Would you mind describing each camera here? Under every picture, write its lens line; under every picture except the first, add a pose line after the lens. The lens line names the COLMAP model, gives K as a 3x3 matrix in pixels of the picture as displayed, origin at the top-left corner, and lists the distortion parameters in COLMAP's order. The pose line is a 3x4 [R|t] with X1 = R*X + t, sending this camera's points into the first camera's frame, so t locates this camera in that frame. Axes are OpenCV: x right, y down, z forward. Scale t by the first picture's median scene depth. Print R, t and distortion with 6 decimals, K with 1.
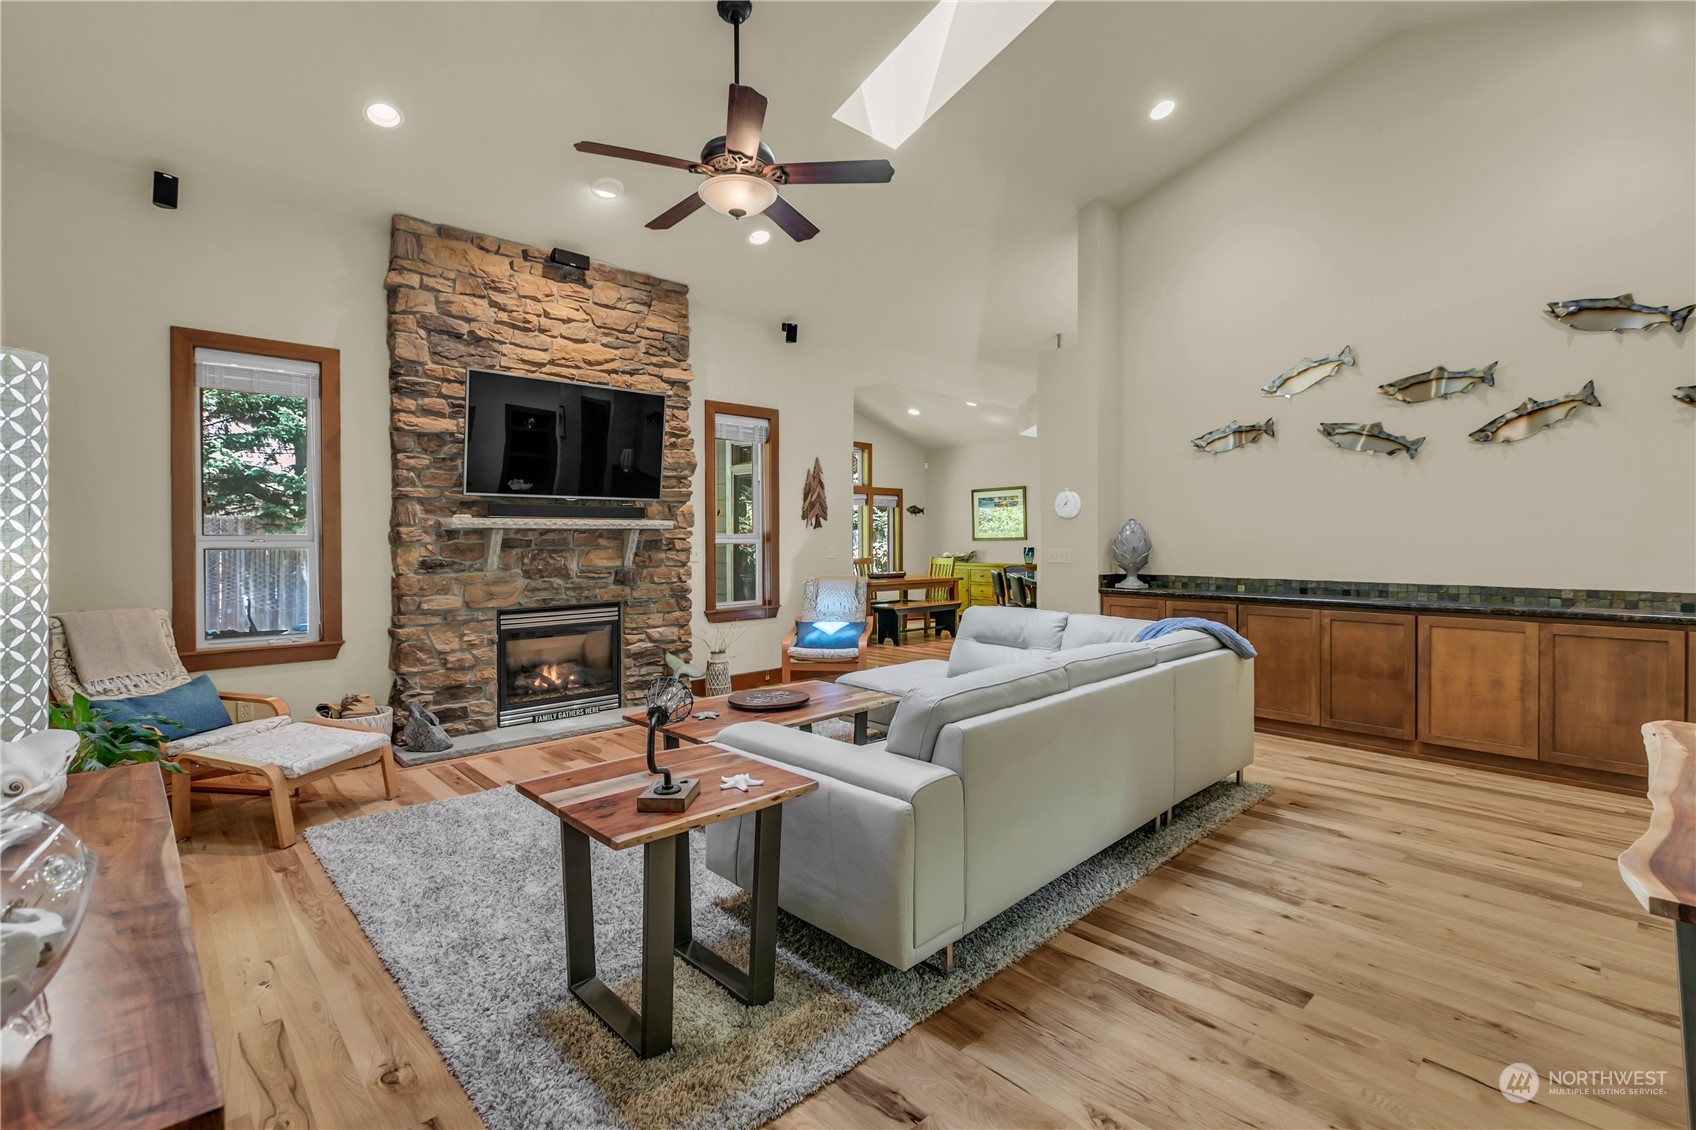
lens RADIAL K [[772.3, 0, 857.4], [0, 772.3, 551.8], [0, 0, 1]] dist [0.000730, -0.001063]
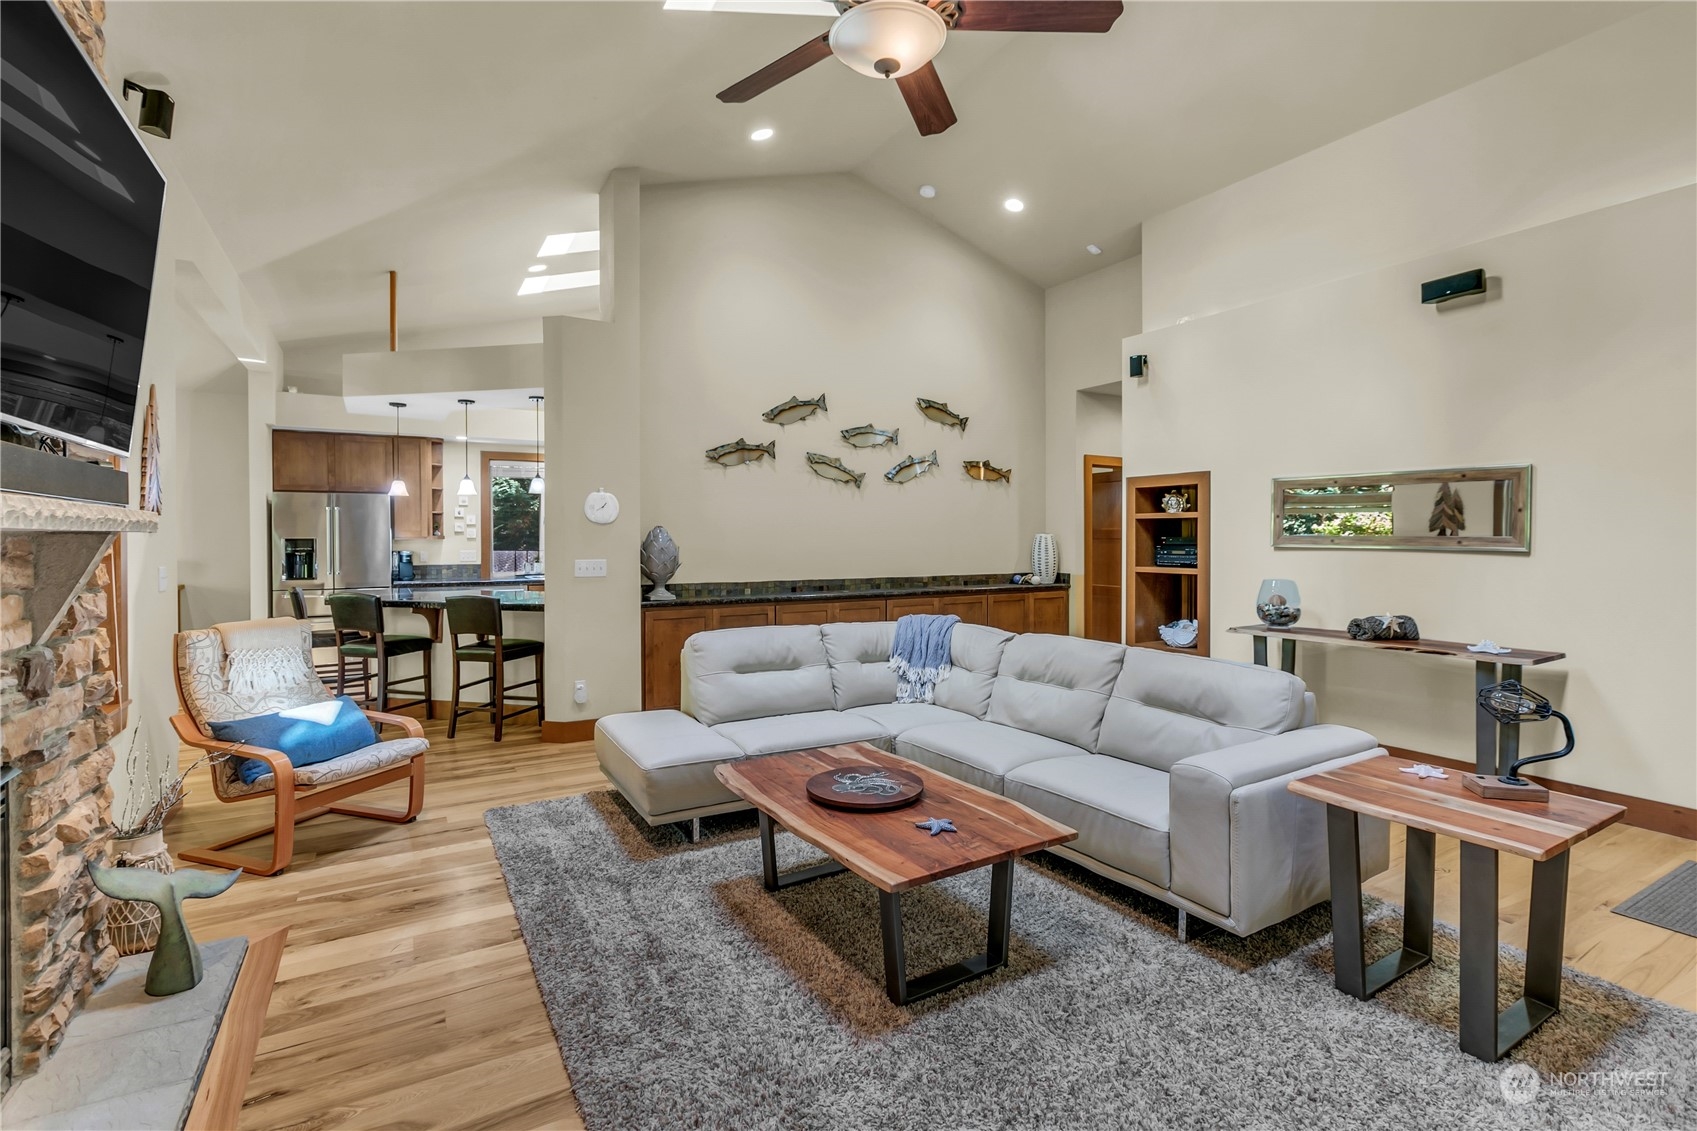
lens RADIAL K [[772.7, 0, 849.0], [0, 772.7, 546.9], [0, 0, 1]] dist [0.000730, -0.001063]
pose [[0.233090, -0.007799, 0.972424, -0.540572], [0.016872, 0.999850, 0.003975, -0.017859], [-0.972309, 0.015480, 0.233187, 0.596985]]
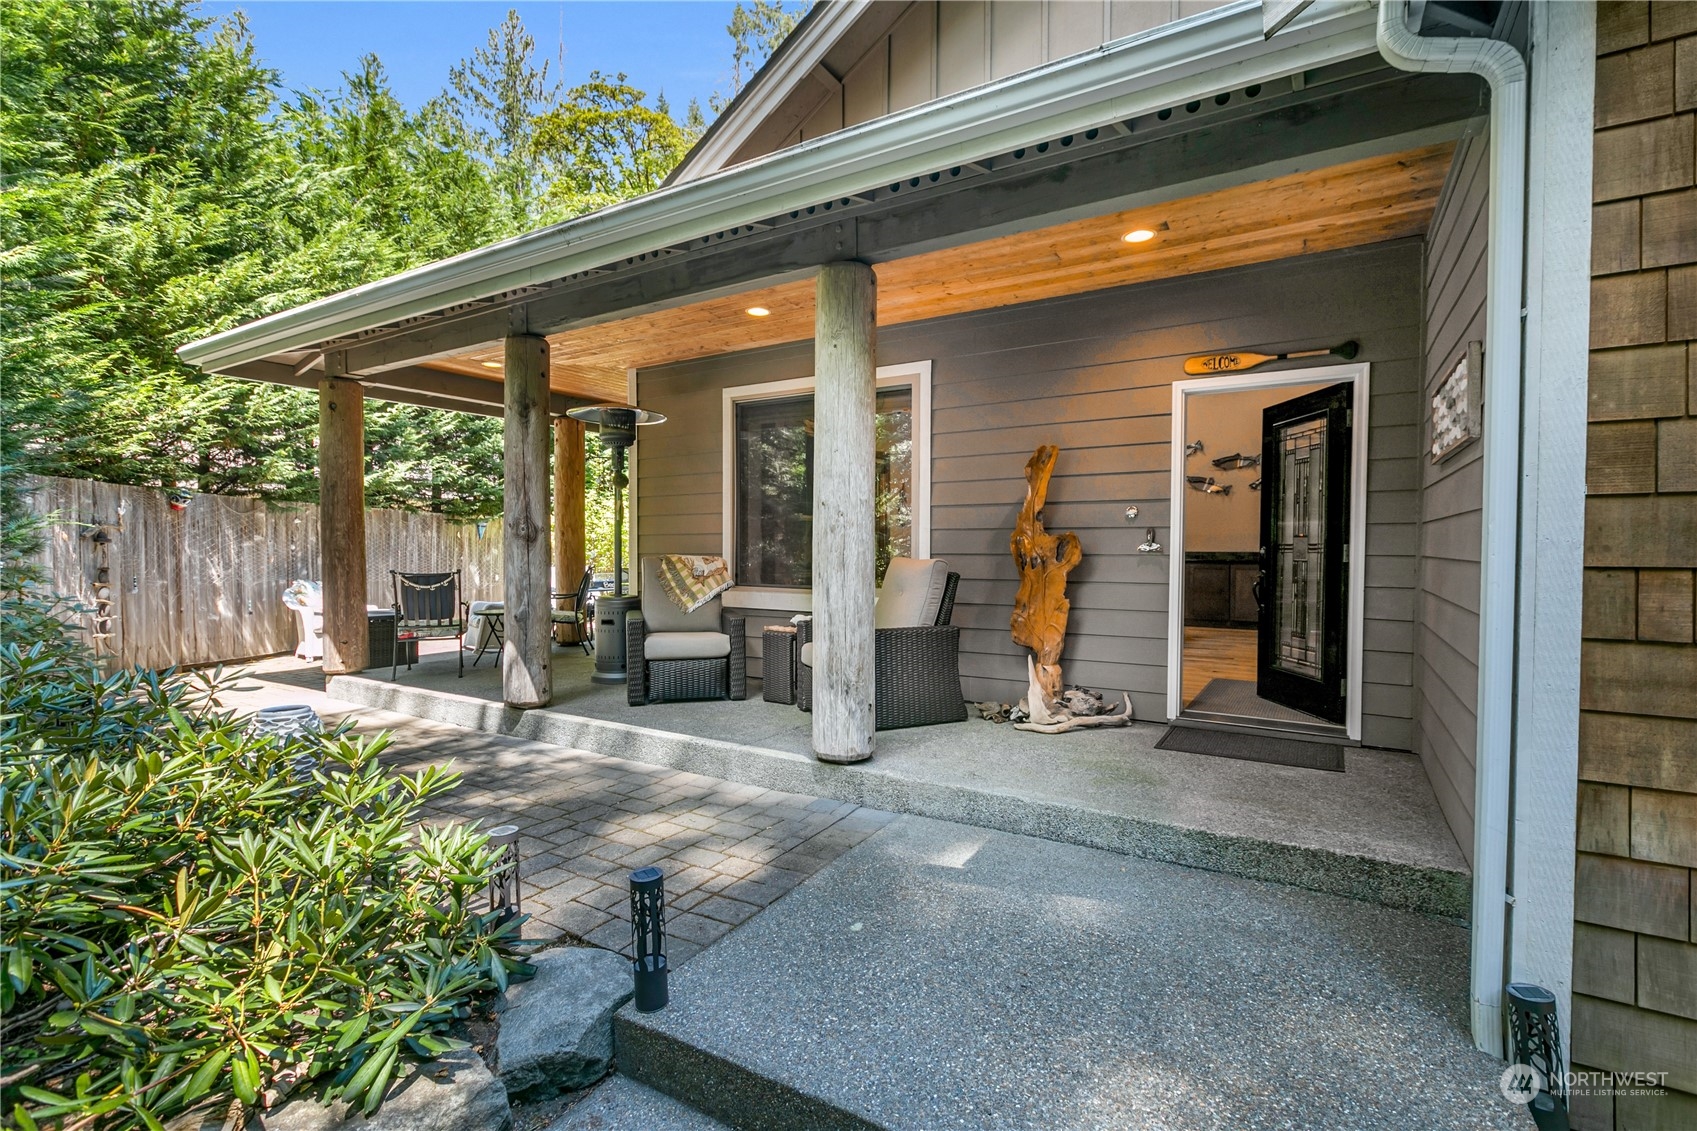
lens RADIAL K [[778.8, 0, 848.2], [0, 778.8, 563.5], [0, 0, 1]] dist [0.002098, 0.000098]
pose [[0.967975, -0.003500, 0.251024, -0.777616], [0.001875, 0.999976, 0.006712, 0.052379], [-0.251041, -0.006027, 0.967958, -0.777446]]
